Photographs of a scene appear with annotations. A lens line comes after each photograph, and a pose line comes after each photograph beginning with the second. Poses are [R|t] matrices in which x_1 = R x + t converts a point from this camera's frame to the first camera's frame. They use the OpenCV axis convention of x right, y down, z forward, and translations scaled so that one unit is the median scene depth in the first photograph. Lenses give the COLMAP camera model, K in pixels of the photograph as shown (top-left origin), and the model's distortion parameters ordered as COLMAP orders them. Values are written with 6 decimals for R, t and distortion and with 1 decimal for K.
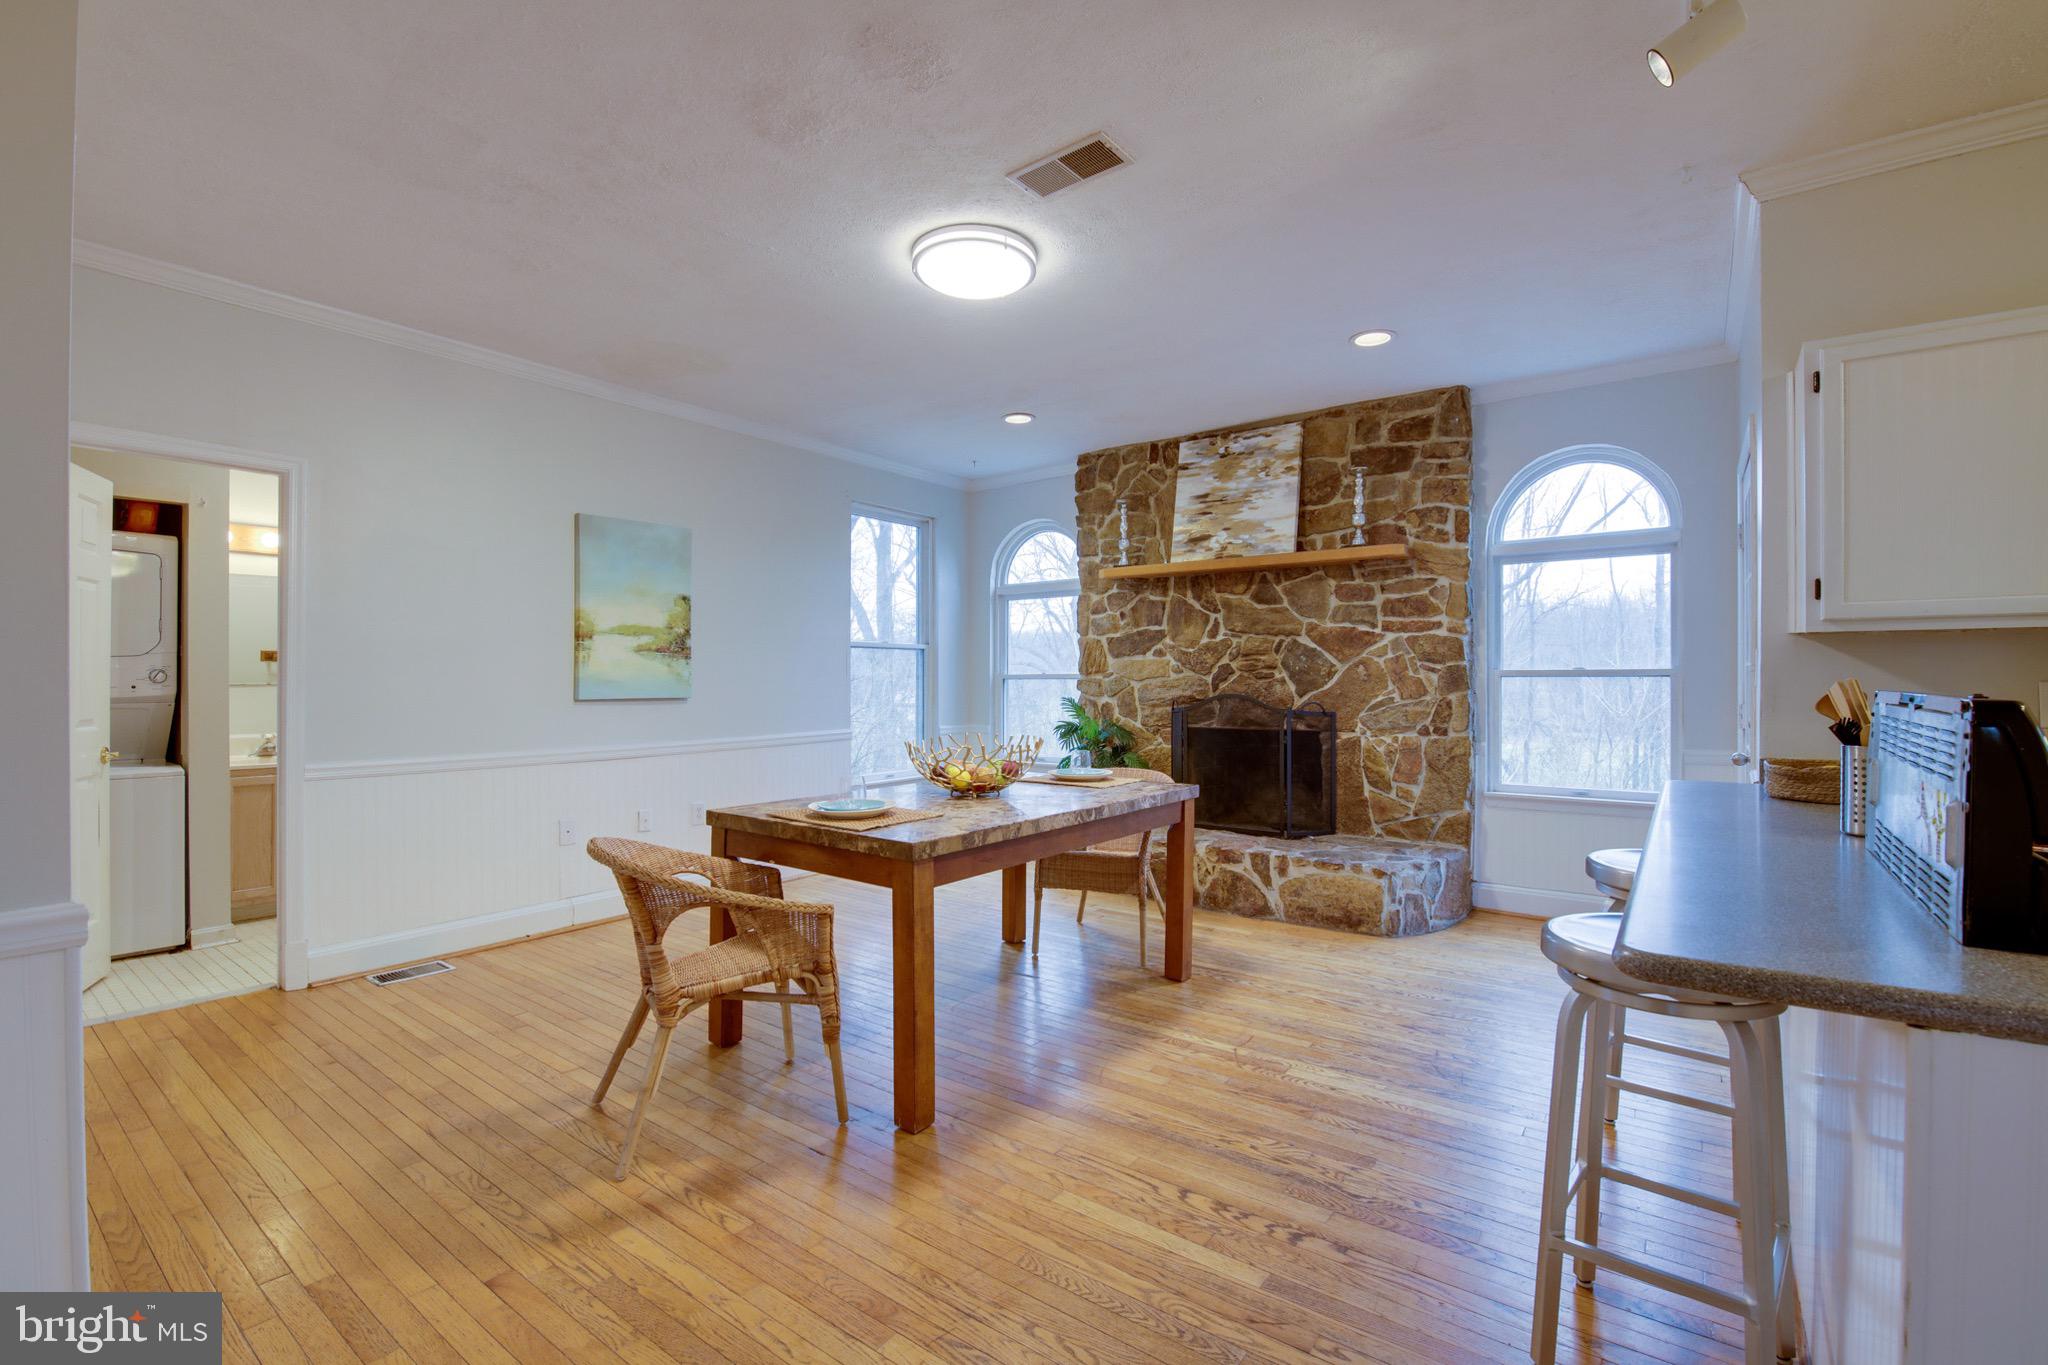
lens RADIAL K [[894.7, 0, 1017.9], [0, 894.7, 684.9], [0, 0, 1]] dist [-0.008285, -0.000501]
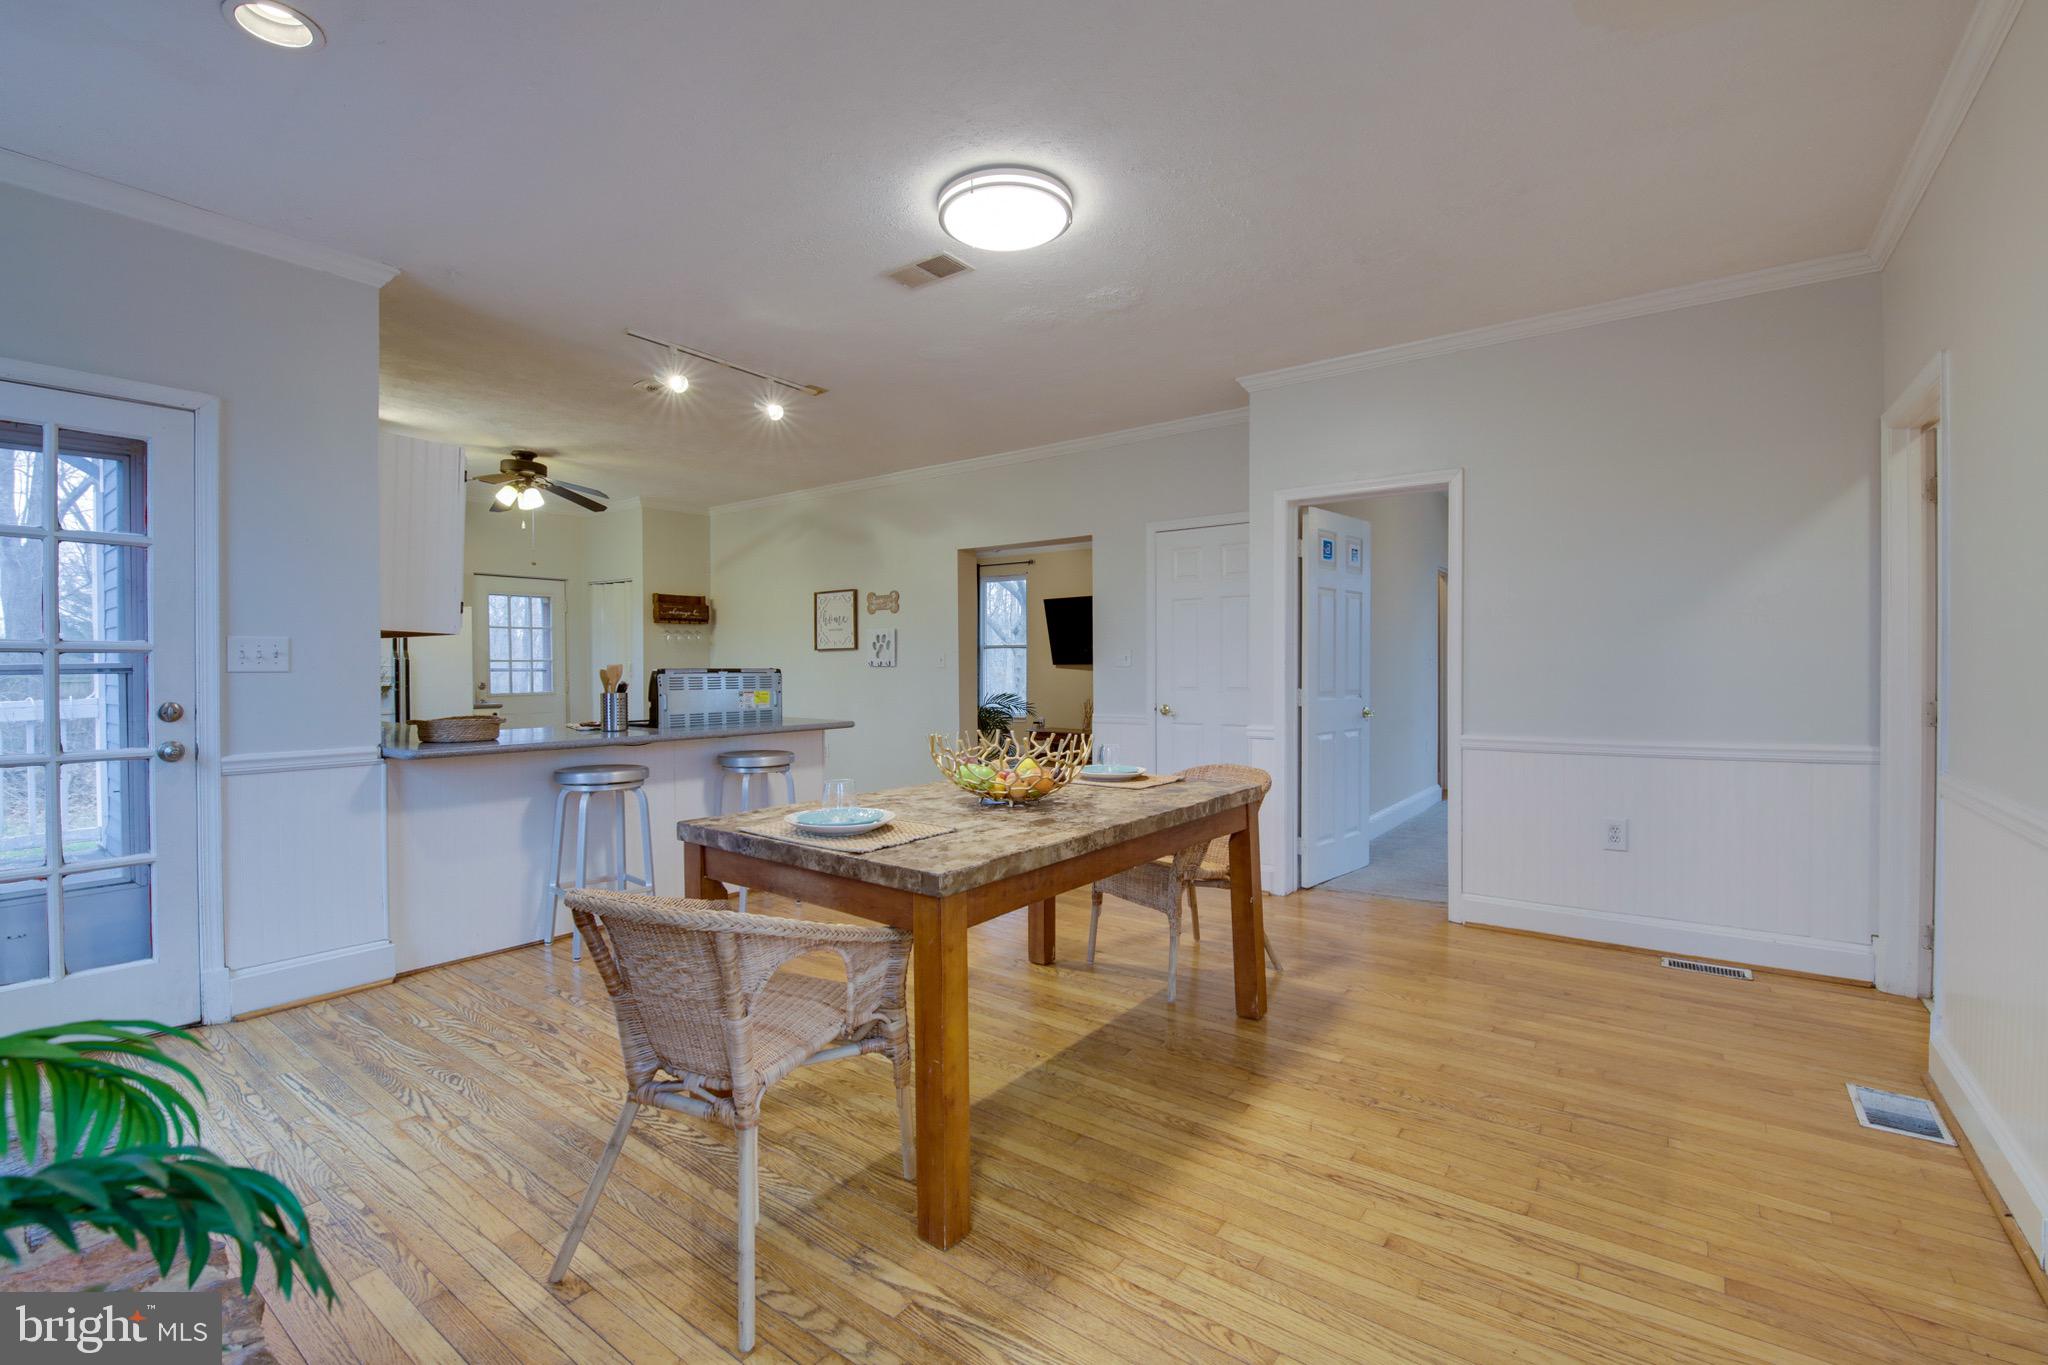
lens RADIAL K [[885.3, 0, 1019.9], [0, 885.3, 675.5], [0, 0, 1]] dist [-0.000788, -0.010339]
pose [[-0.999964, 0.005248, -0.006686, -0.035021], [0.005133, 0.999839, 0.017166, -0.004797], [0.006775, 0.017131, -0.999830, 1.213710]]
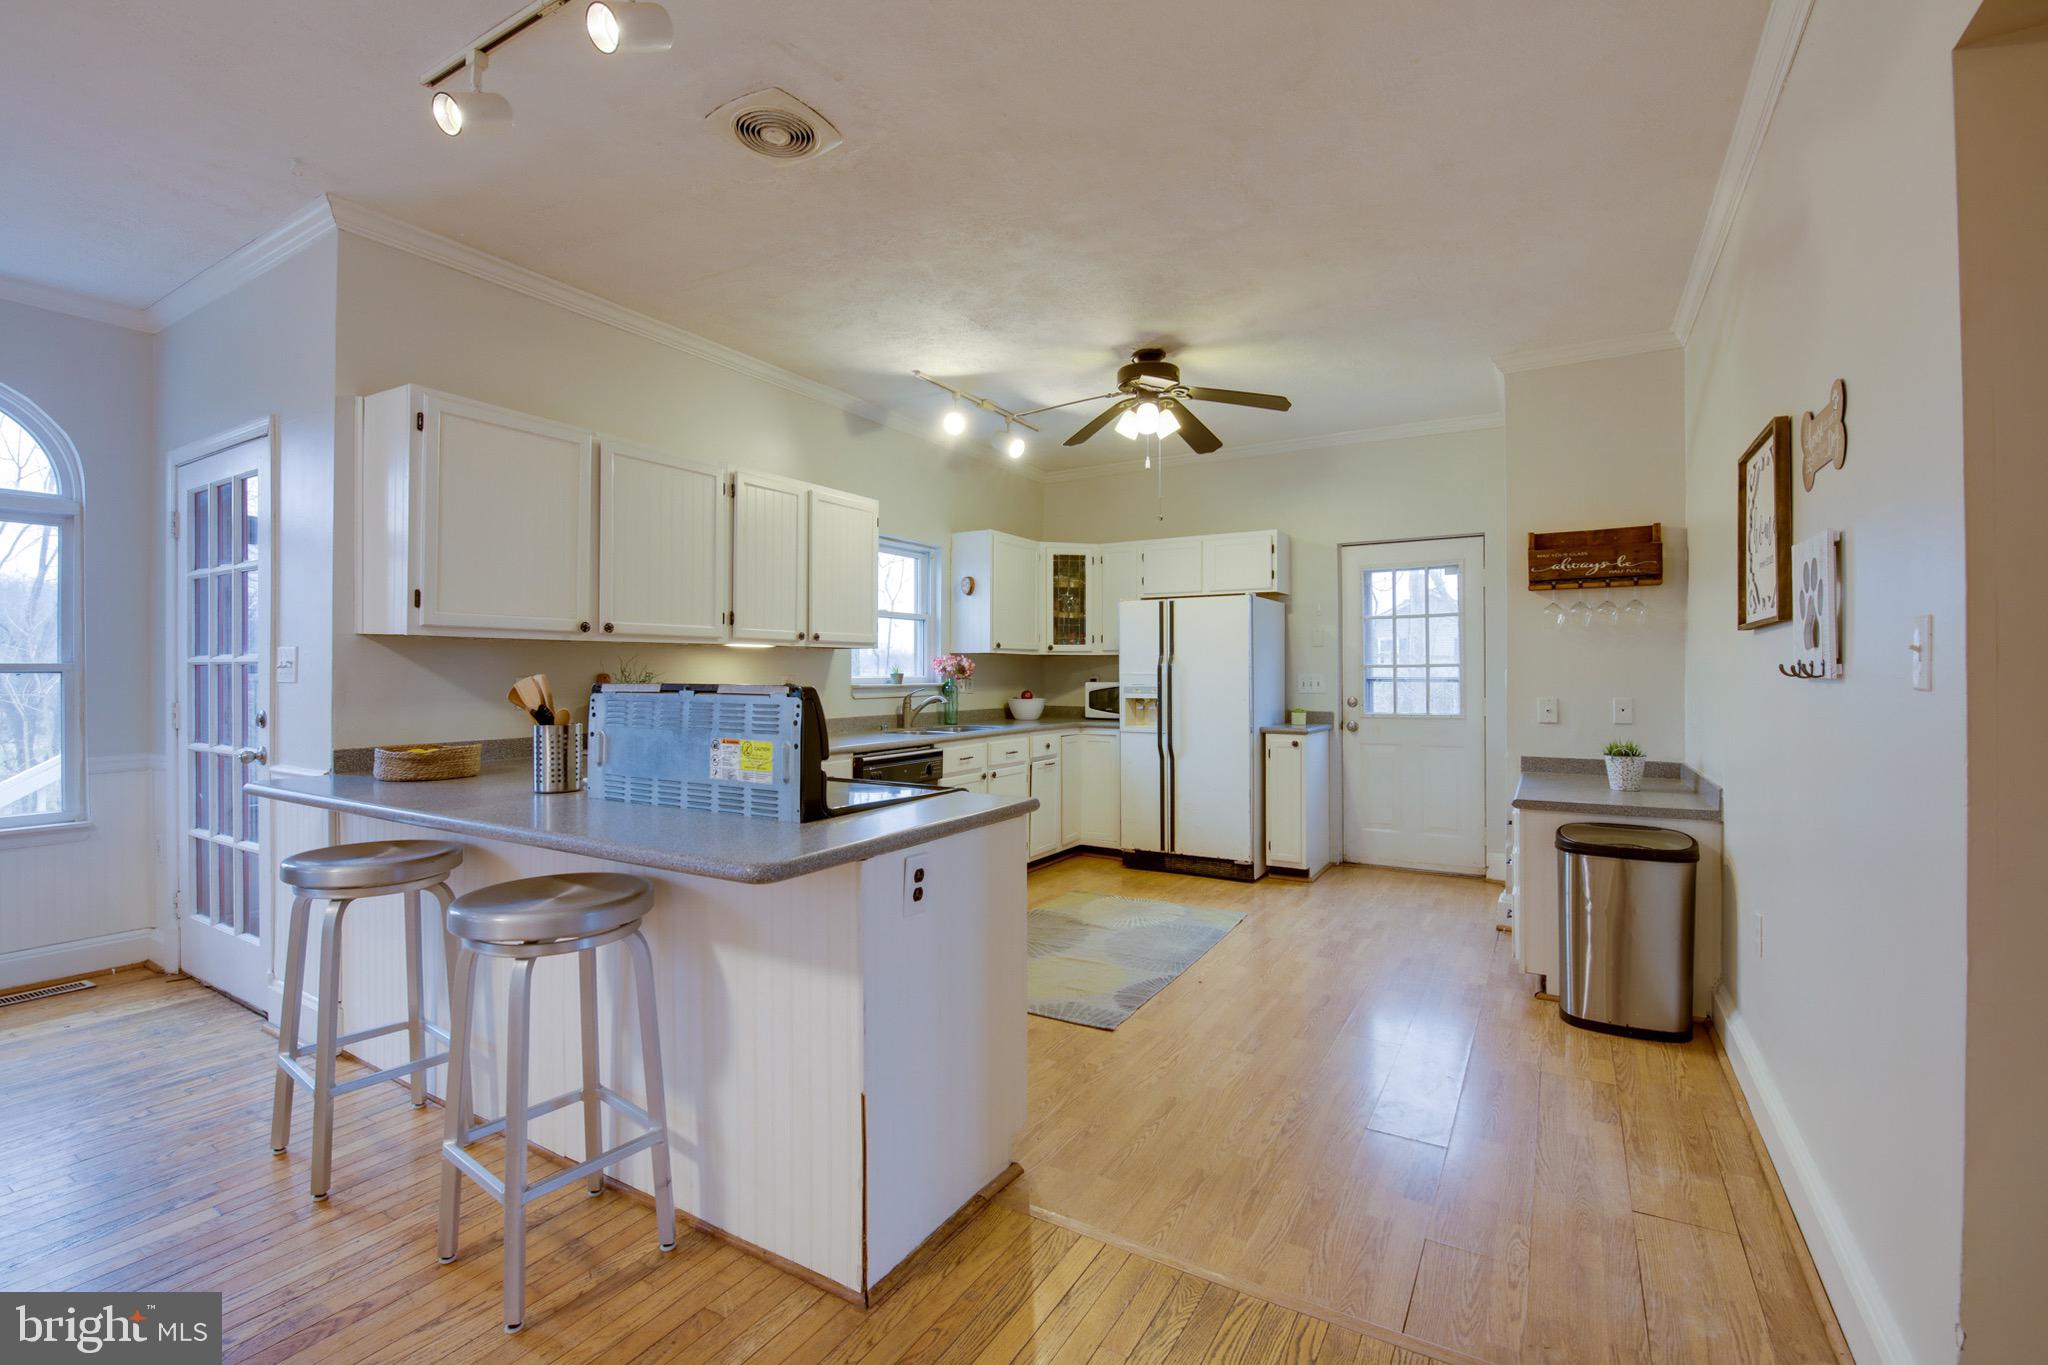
lens RADIAL K [[885.3, 0, 1019.9], [0, 885.3, 675.5], [0, 0, 1]] dist [-0.000788, -0.010339]
pose [[-0.105500, 0.000804, 0.994419, -0.160227], [0.007529, 0.999972, -0.000010, -0.000376], [-0.994391, 0.007486, -0.105503, 0.158187]]
